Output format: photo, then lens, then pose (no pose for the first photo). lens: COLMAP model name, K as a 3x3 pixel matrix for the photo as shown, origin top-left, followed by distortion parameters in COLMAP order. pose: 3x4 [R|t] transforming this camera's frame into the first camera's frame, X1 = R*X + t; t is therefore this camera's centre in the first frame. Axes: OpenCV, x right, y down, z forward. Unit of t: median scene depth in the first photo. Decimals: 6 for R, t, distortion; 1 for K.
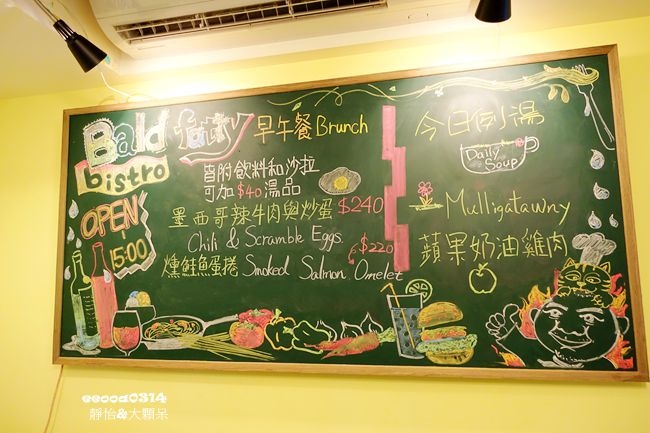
lens RADIAL K [[435.4, 0, 324.8], [0, 435.4, 216.6], [0, 0, 1]] dist [-0.036009, -0.001646]
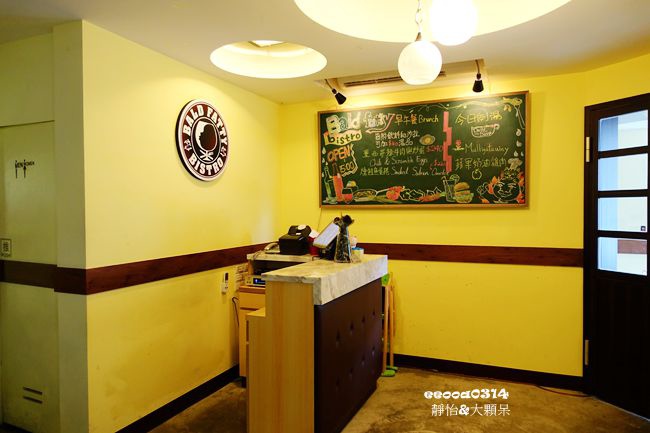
lens RADIAL K [[435.4, 0, 323.4], [0, 435.4, 218.5], [0, 0, 1]] dist [-0.036009, -0.001646]
pose [[0.980095, 0.015683, -0.197909, -0.059433], [0.019001, 0.984888, 0.172145, -0.076884], [0.197618, -0.172479, 0.964986, -1.895442]]
